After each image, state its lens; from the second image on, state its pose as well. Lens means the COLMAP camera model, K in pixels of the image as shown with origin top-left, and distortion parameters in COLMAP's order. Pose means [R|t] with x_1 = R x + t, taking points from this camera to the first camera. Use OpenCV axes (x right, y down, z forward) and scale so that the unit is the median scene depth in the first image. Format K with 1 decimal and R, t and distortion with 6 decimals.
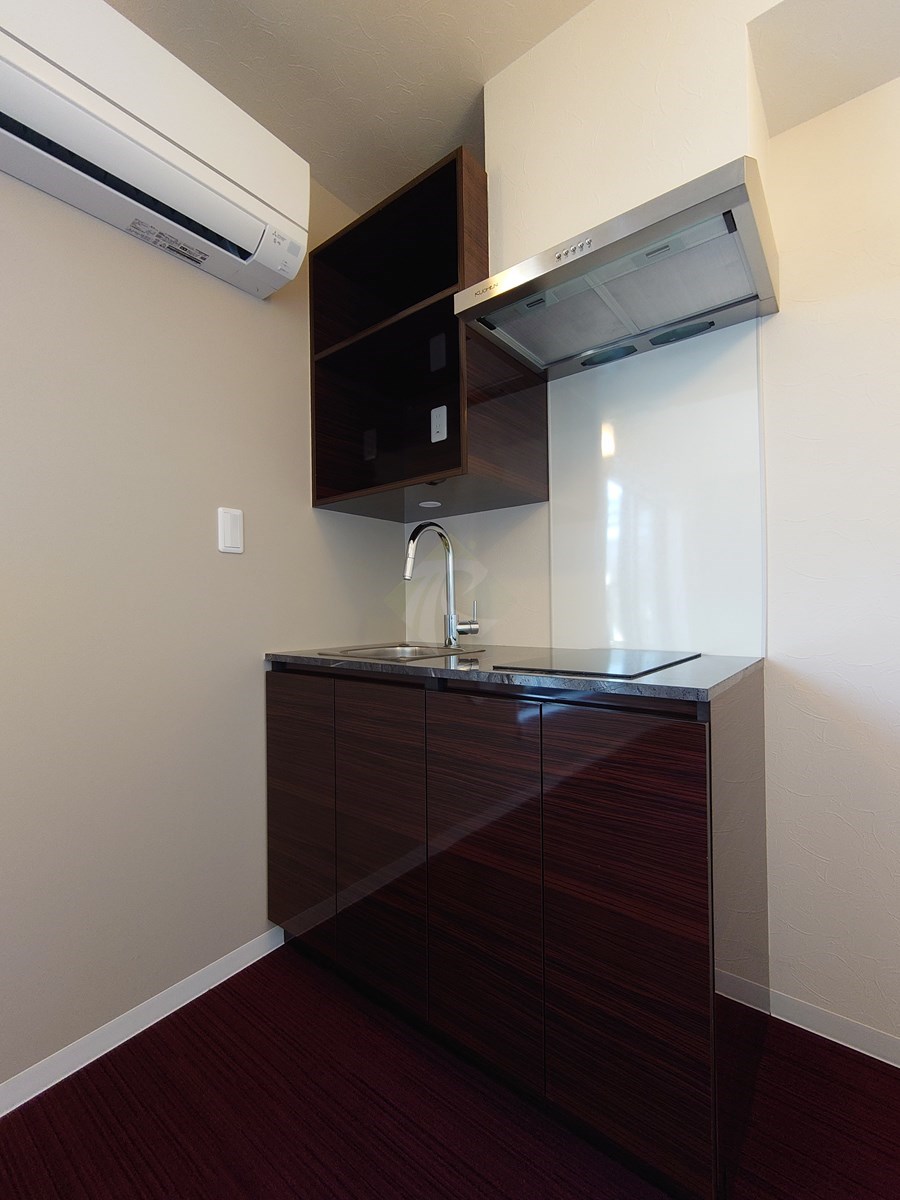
lens RADIAL K [[516.0, 0, 442.5], [0, 516.0, 602.5], [0, 0, 1]] dist [-0.000152, -0.000007]
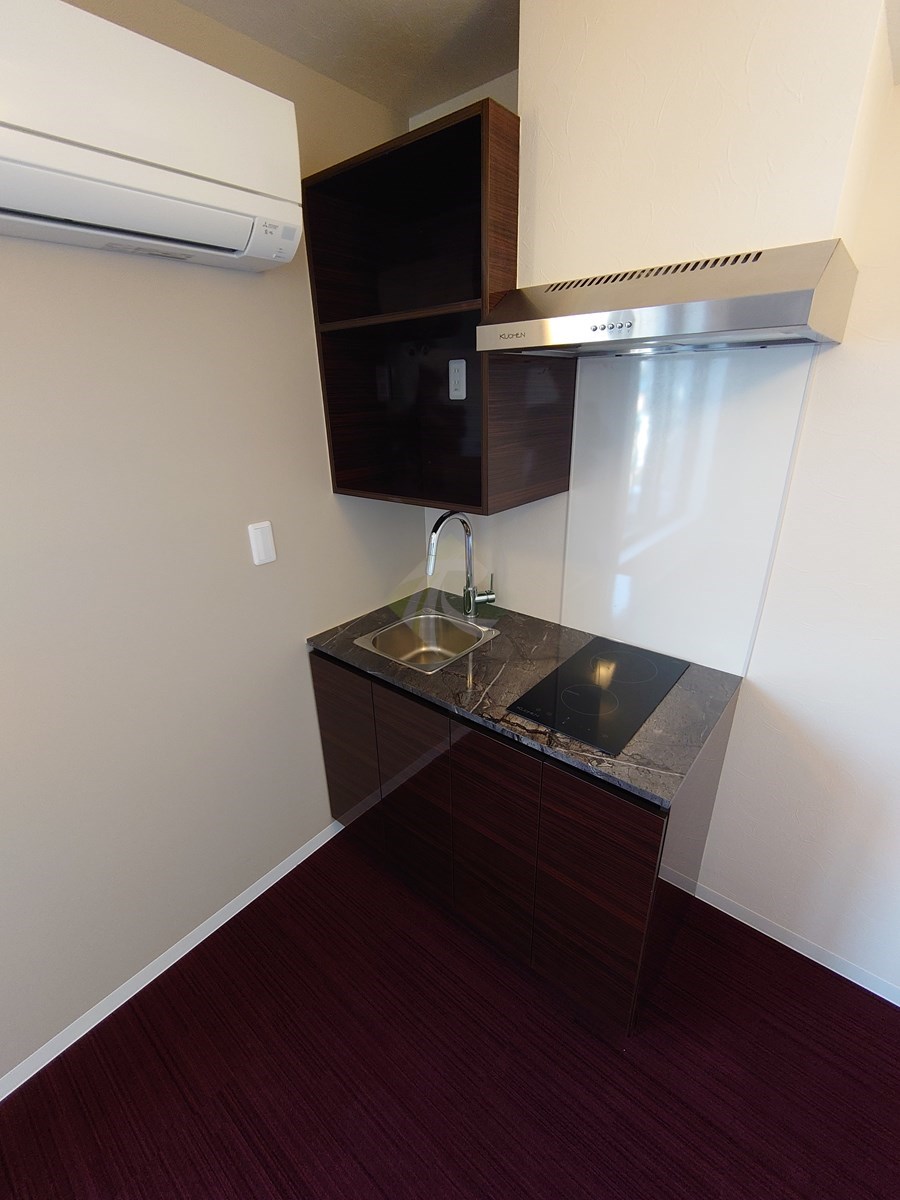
lens RADIAL K [[516.0, 0, 442.5], [0, 516.0, 602.5], [0, 0, 1]] dist [-0.000152, -0.000007]
pose [[0.999523, -0.002984, -0.030745, -0.009117], [0.014579, 0.923057, 0.384386, -0.433076], [0.027233, -0.384651, 0.922660, -0.012359]]
